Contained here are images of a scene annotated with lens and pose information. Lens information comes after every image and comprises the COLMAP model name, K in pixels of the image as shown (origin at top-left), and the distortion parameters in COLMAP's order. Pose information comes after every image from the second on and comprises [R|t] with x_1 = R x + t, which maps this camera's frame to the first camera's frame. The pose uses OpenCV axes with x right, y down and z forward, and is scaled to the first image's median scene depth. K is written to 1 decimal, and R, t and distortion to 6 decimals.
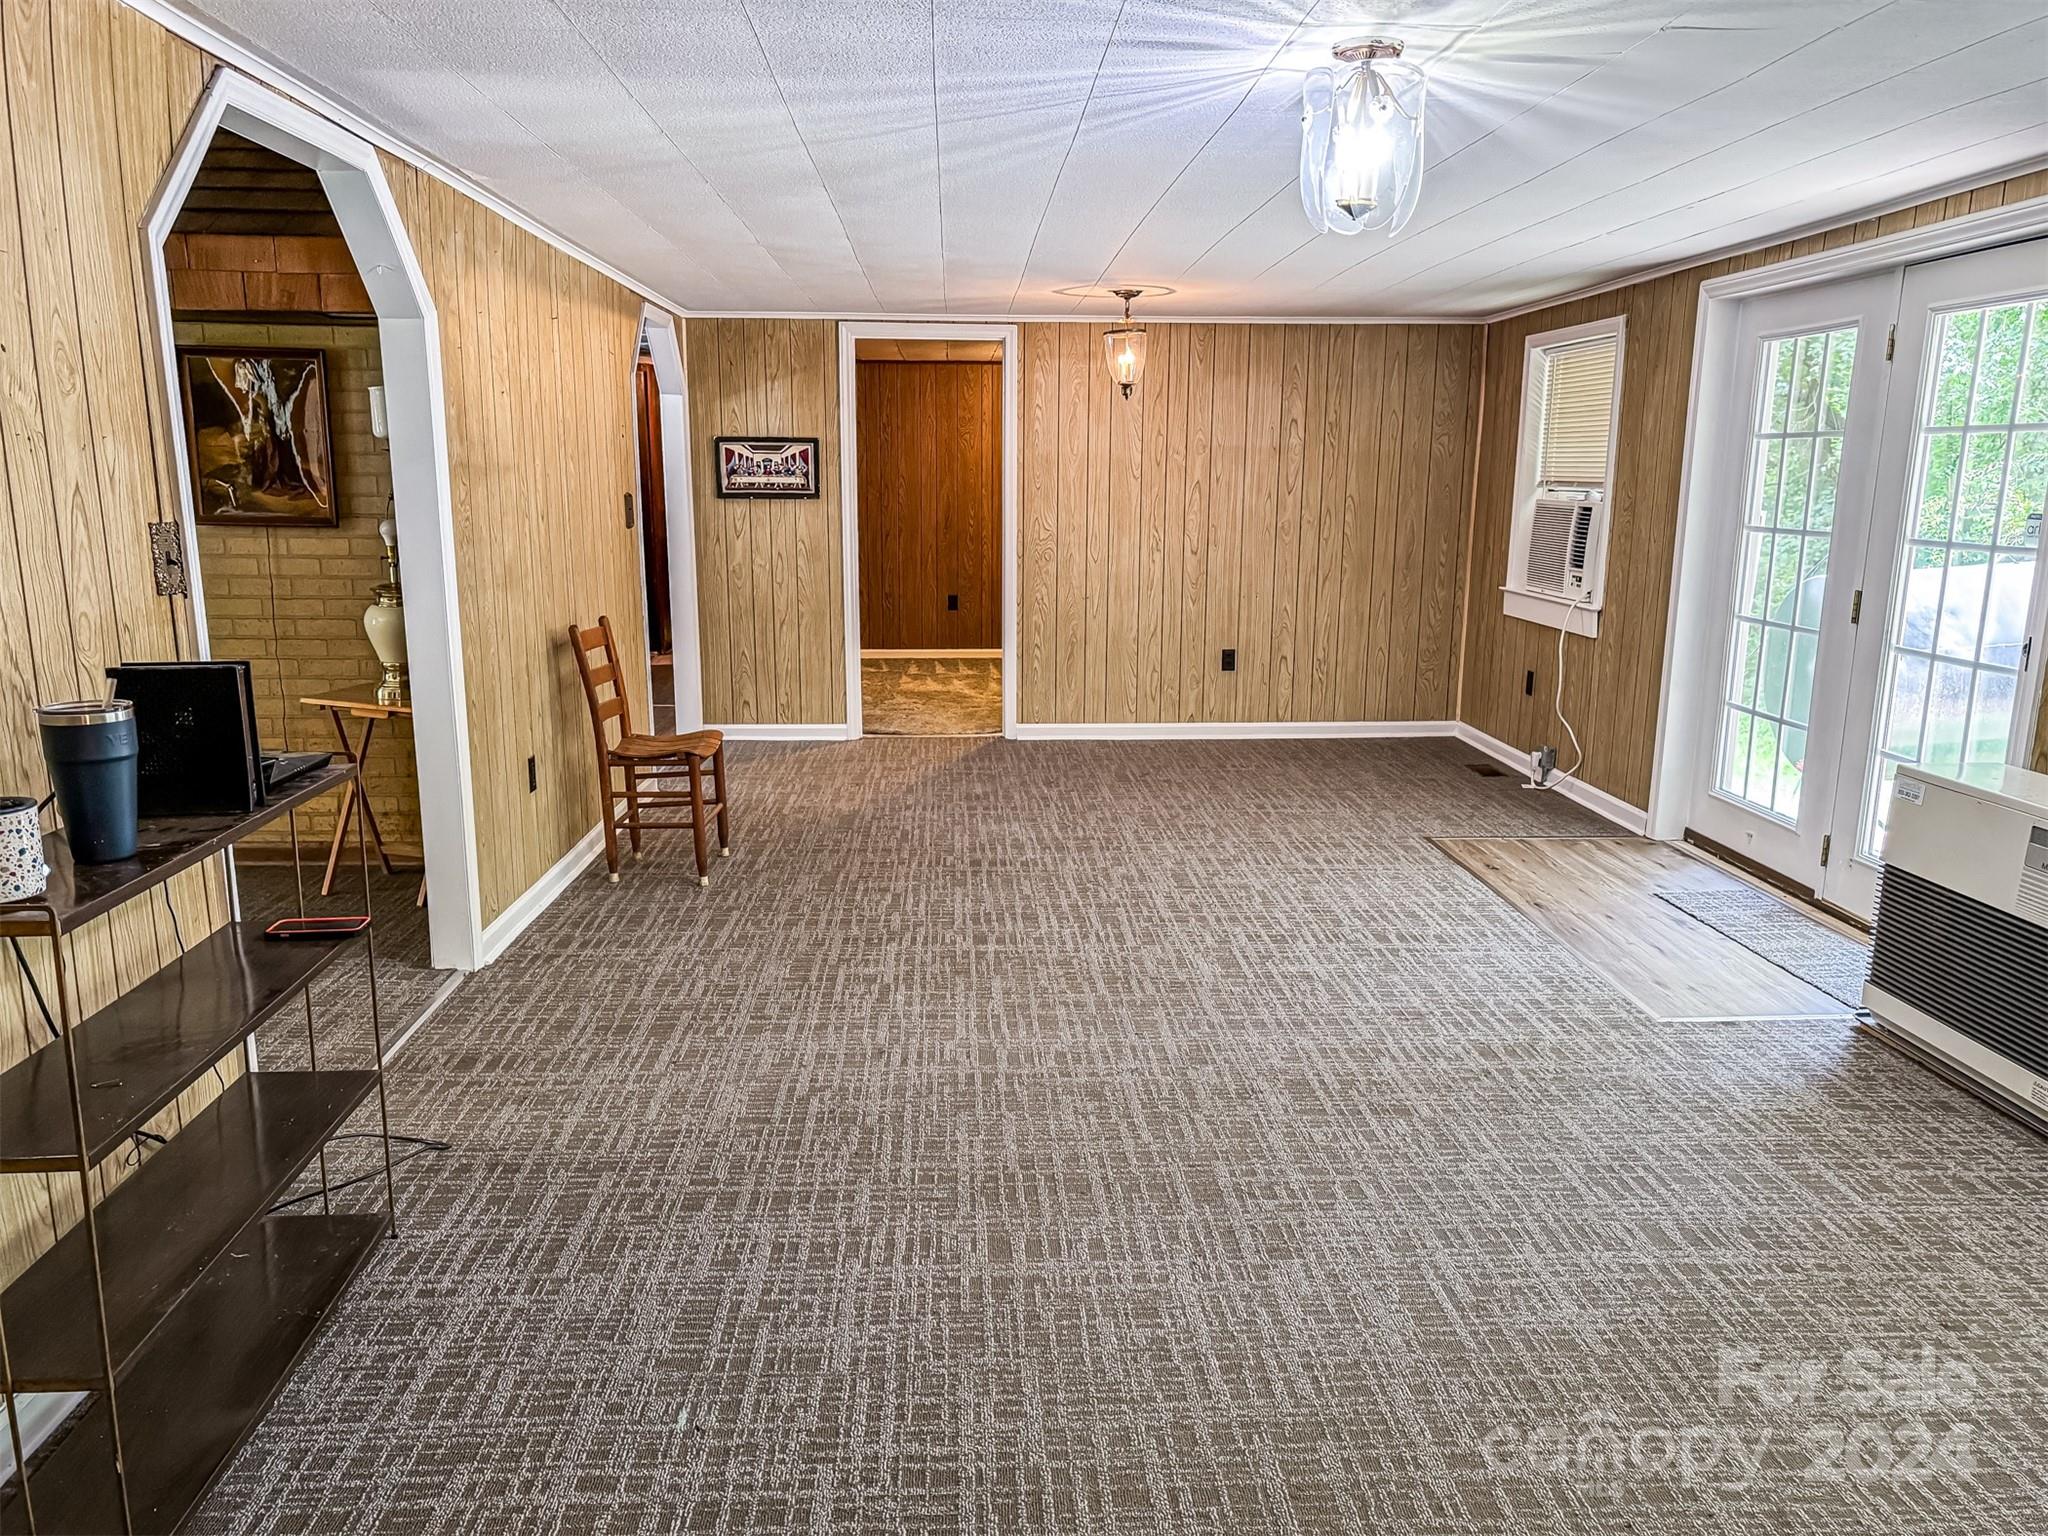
lens RADIAL K [[1437.3, 0, 1027.2], [0, 1437.3, 786.3], [0, 0, 1]] dist [0.008602, -0.001734]
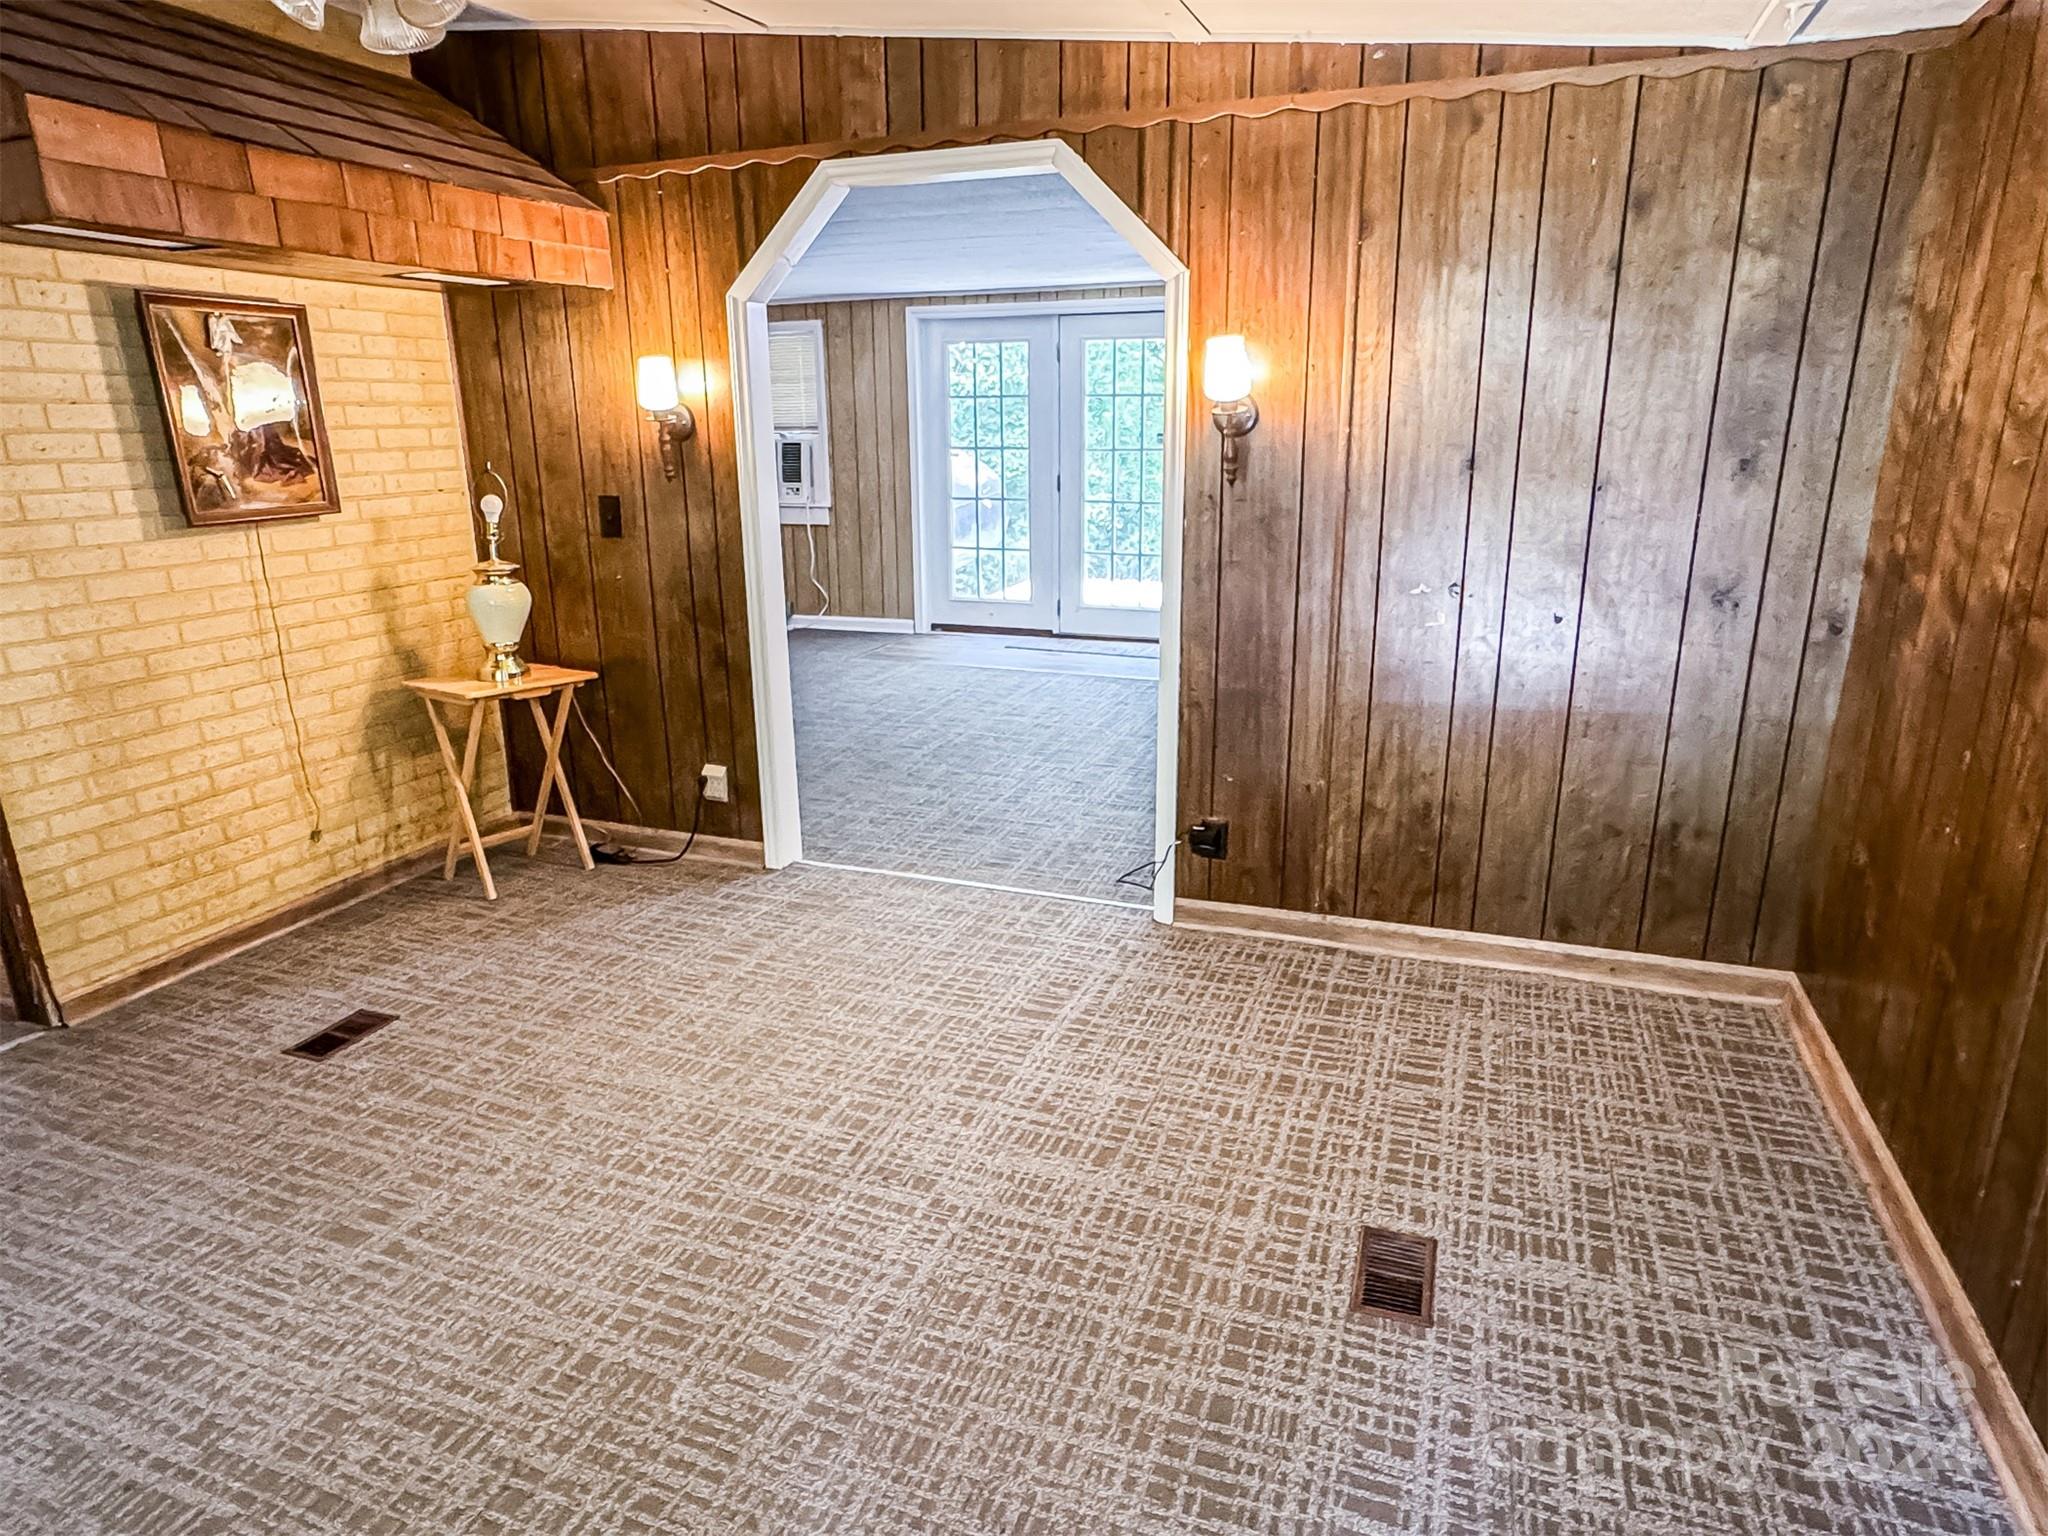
lens RADIAL K [[1217.5, 0, 1017.1], [0, 1217.5, 774.4], [0, 0, 1]] dist [-0.082197, 0.075546]
pose [[0.398616, -0.275272, 0.874831, -0.864073], [0.208835, 0.956077, 0.205681, -0.079639], [-0.893025, 0.100708, 0.438594, 0.289128]]
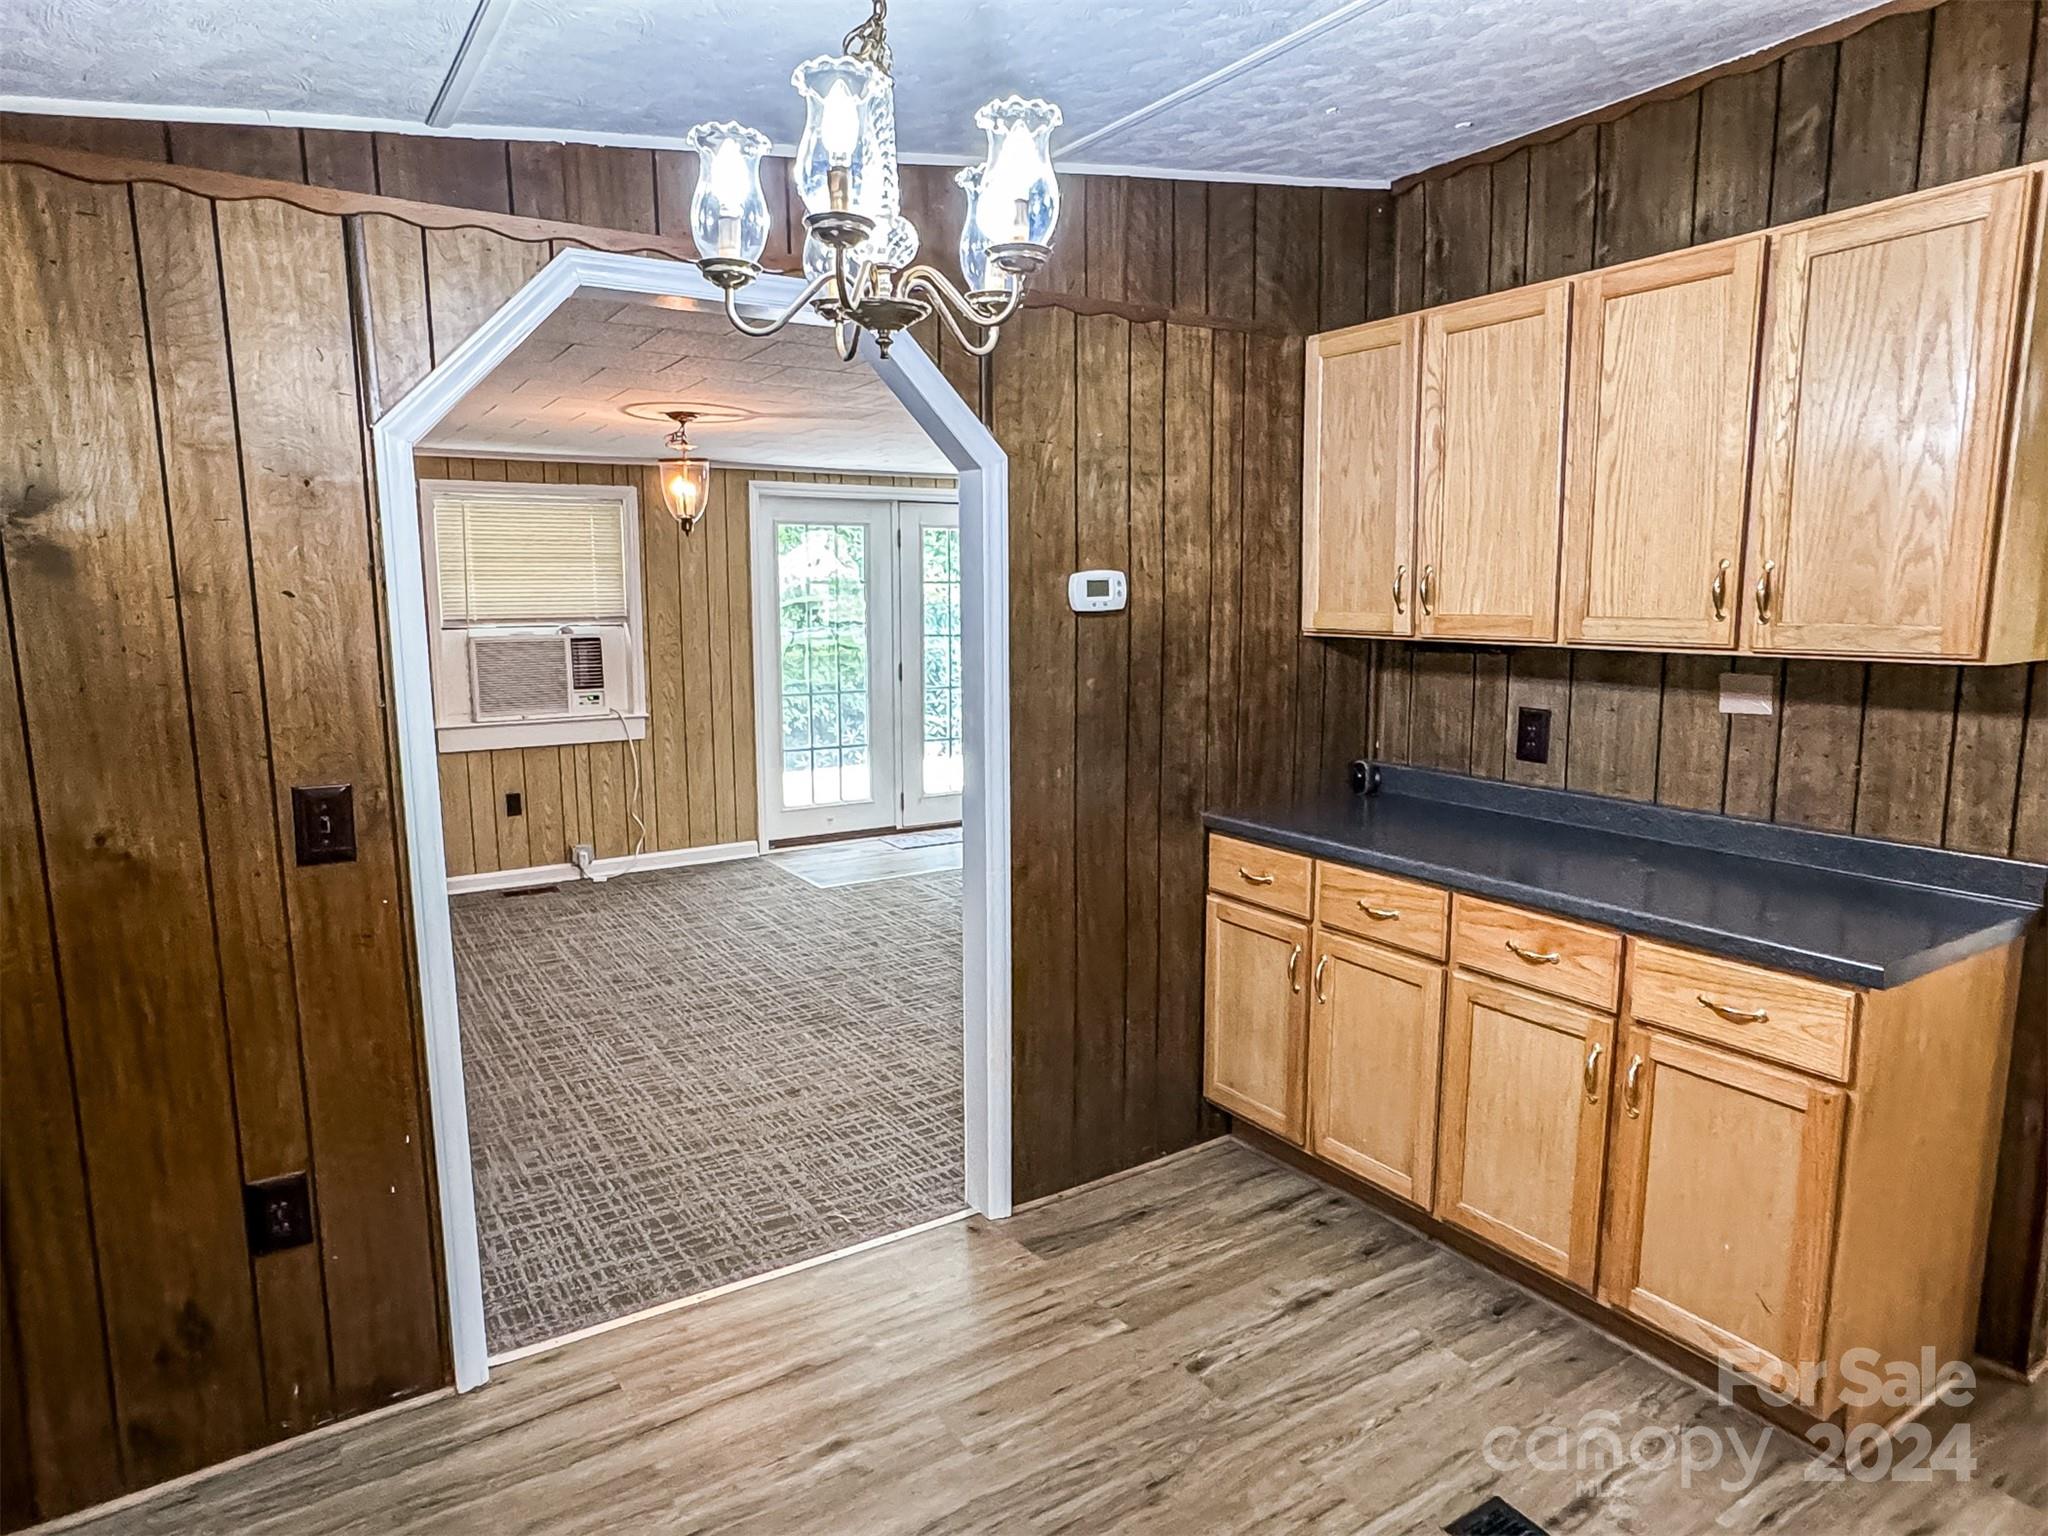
lens RADIAL K [[1233.7, 0, 1024.0], [0, 1233.7, 768.0], [0, 0, 1]] dist [0.000348, 0.000074]
pose [[-0.494572, -0.131946, 0.859063, -0.779899], [0.186798, 0.949174, 0.253327, -0.325348], [-0.848826, 0.285760, -0.444787, 1.359279]]
